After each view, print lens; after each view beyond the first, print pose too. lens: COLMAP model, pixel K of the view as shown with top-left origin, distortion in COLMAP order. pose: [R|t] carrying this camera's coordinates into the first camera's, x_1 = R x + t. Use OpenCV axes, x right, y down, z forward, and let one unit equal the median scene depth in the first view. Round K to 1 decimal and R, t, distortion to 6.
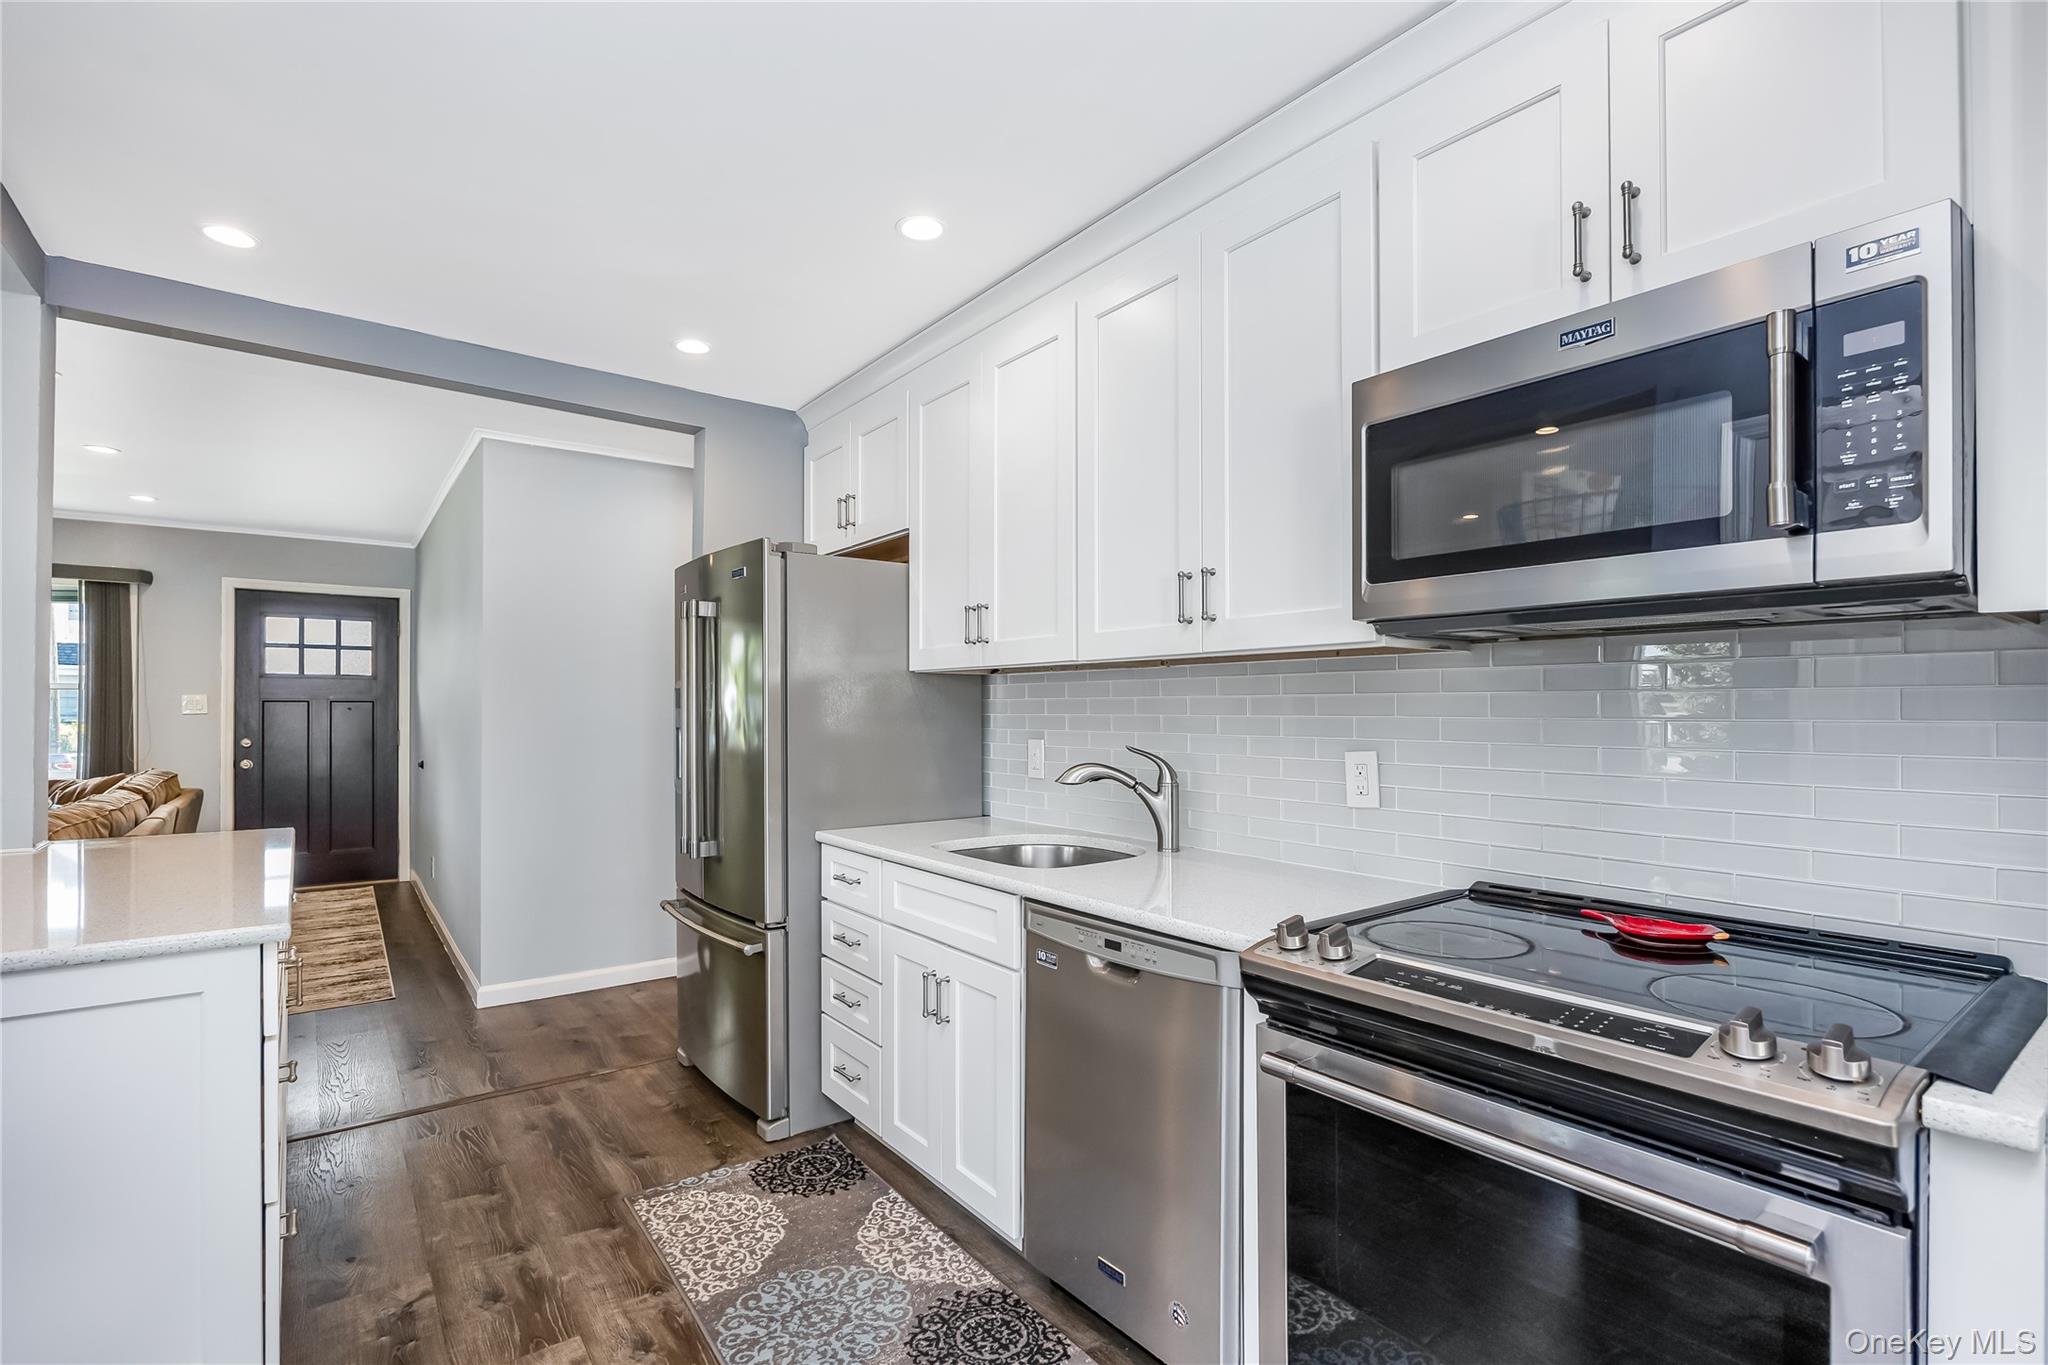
lens RADIAL K [[948.5, 0, 1024.4], [0, 948.5, 695.0], [0, 0, 1]] dist [-0.005911, 0.000417]
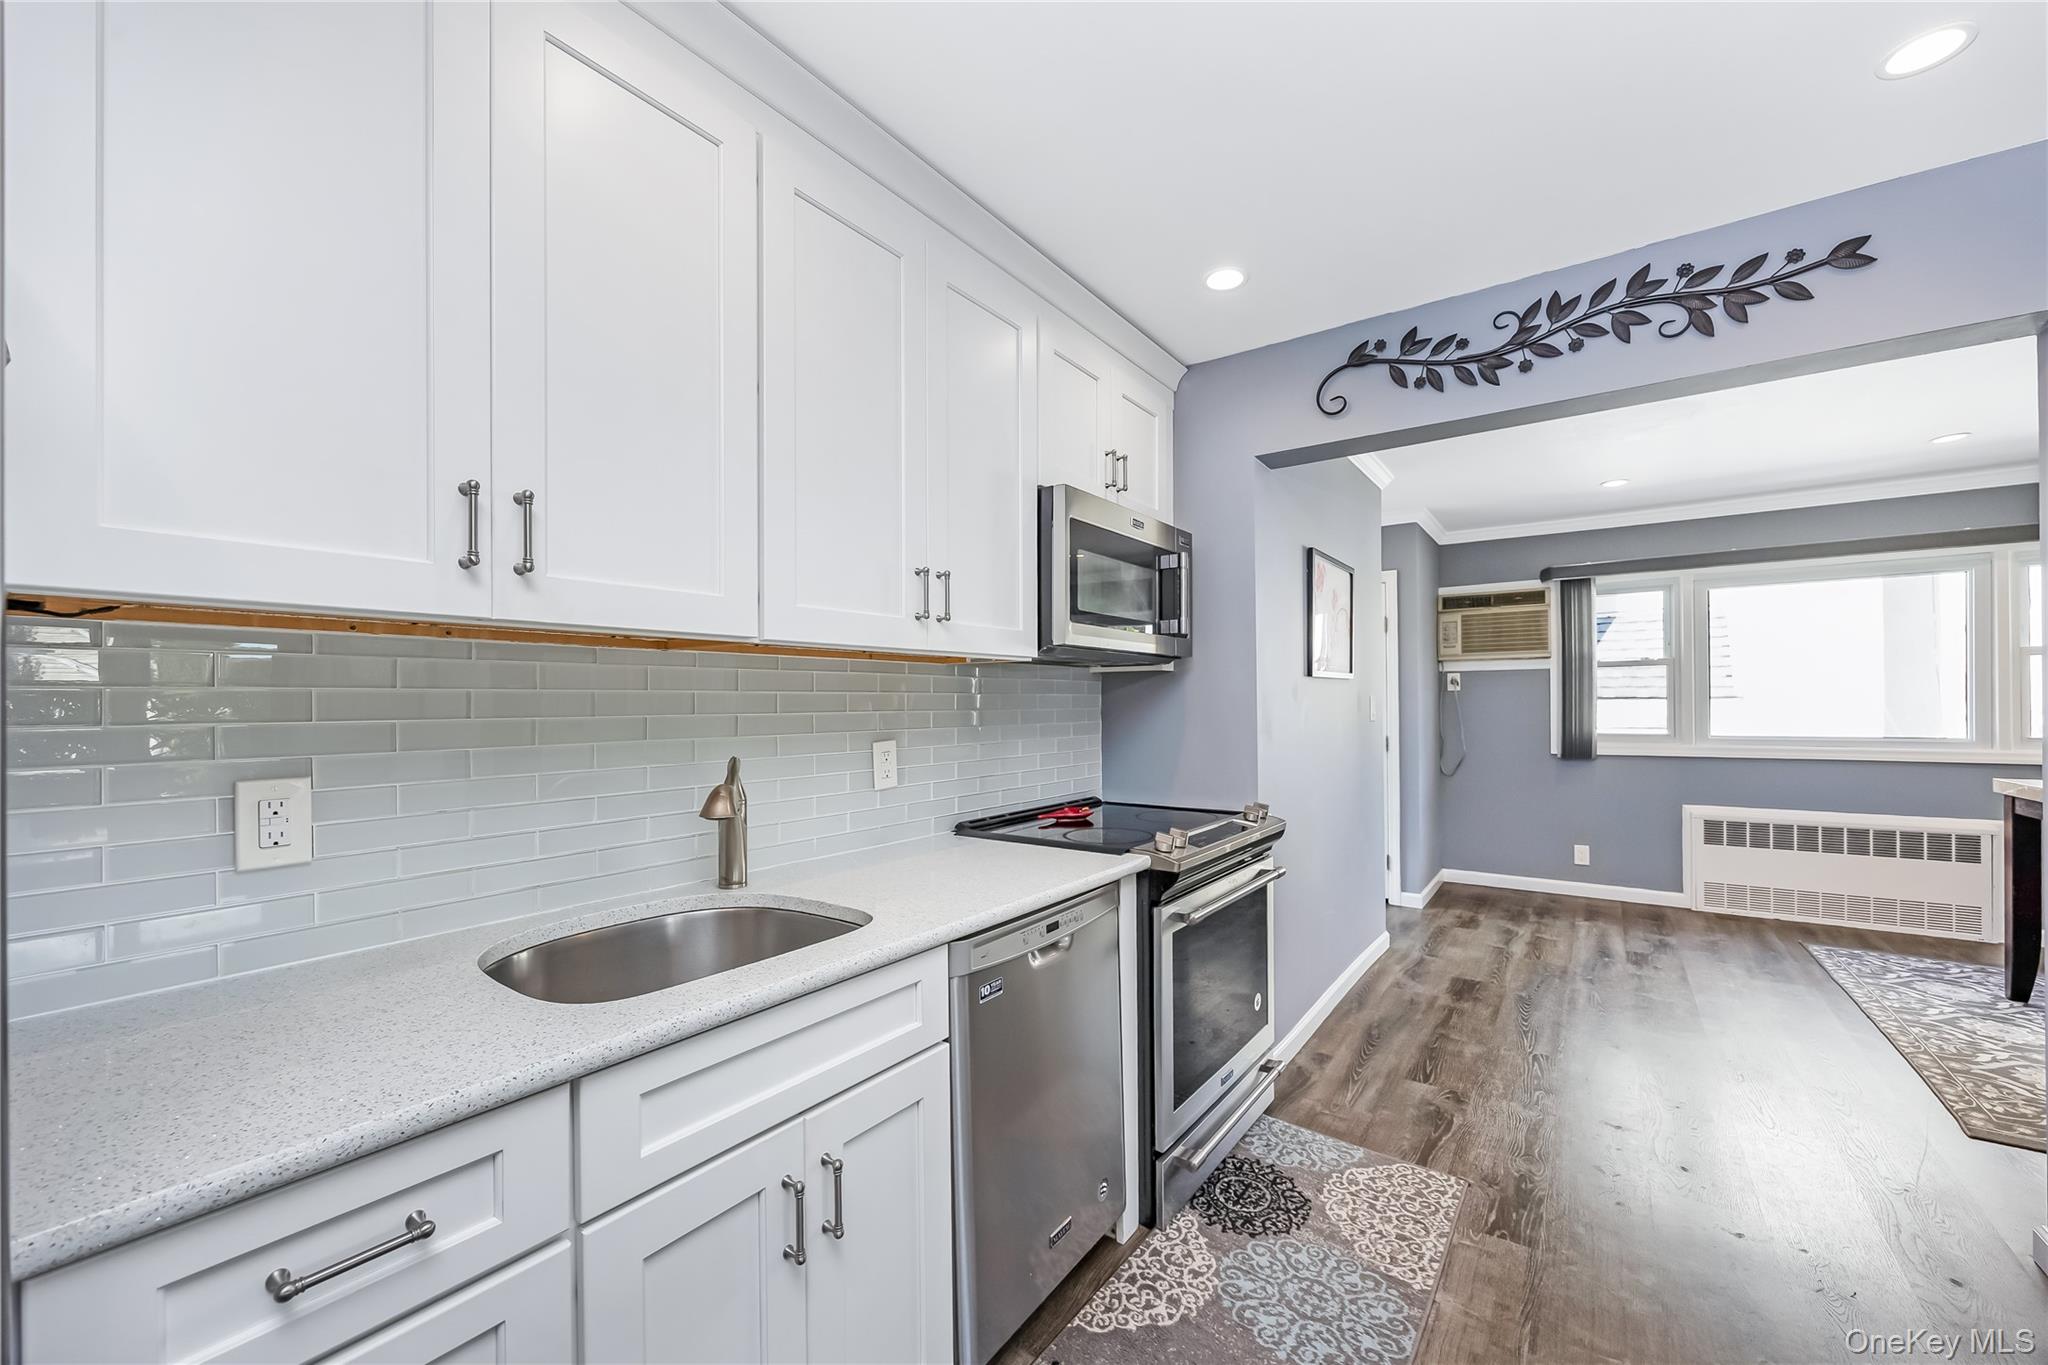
lens RADIAL K [[793.6, 0, 1040.6], [0, 793.6, 700.5], [0, 0, 1]] dist [0.001366, -0.000818]
pose [[-0.304872, 0.003495, 0.952387, -0.218457], [-0.005122, 0.999973, -0.005309, 0.004444], [-0.952380, -0.006497, -0.304845, 0.374877]]
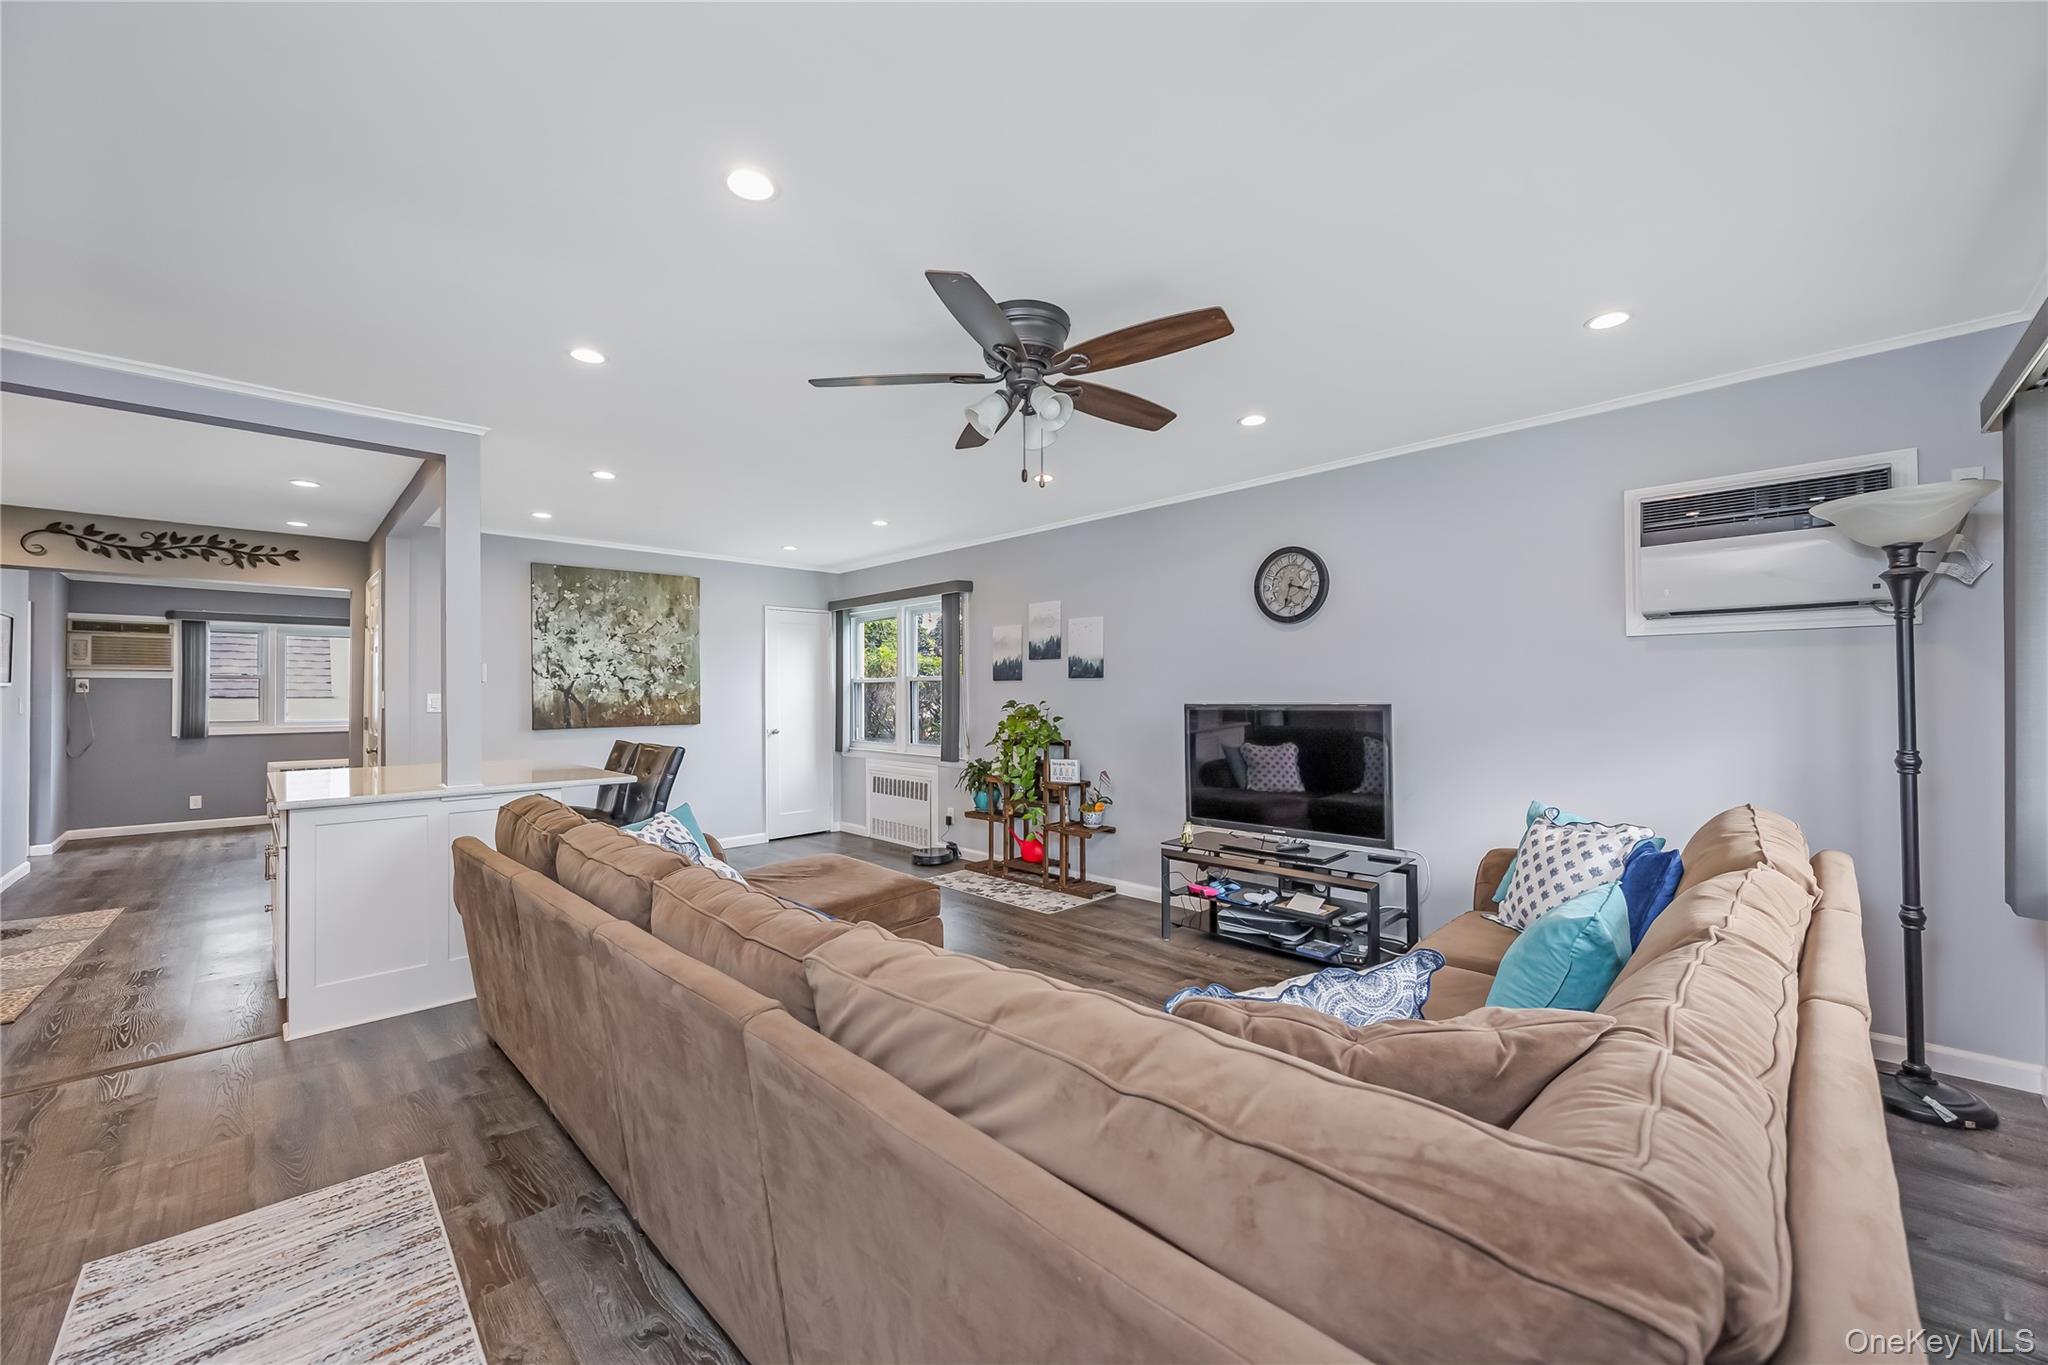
lens RADIAL K [[793.6, 0, 1014.9], [0, 793.6, 681.4], [0, 0, 1]] dist [0.001366, -0.000818]
pose [[-0.992891, 0.000297, -0.119029, -0.731060], [0.003838, 0.999557, -0.029518, 0.009487], [0.118968, -0.029765, -0.992452, 0.979792]]
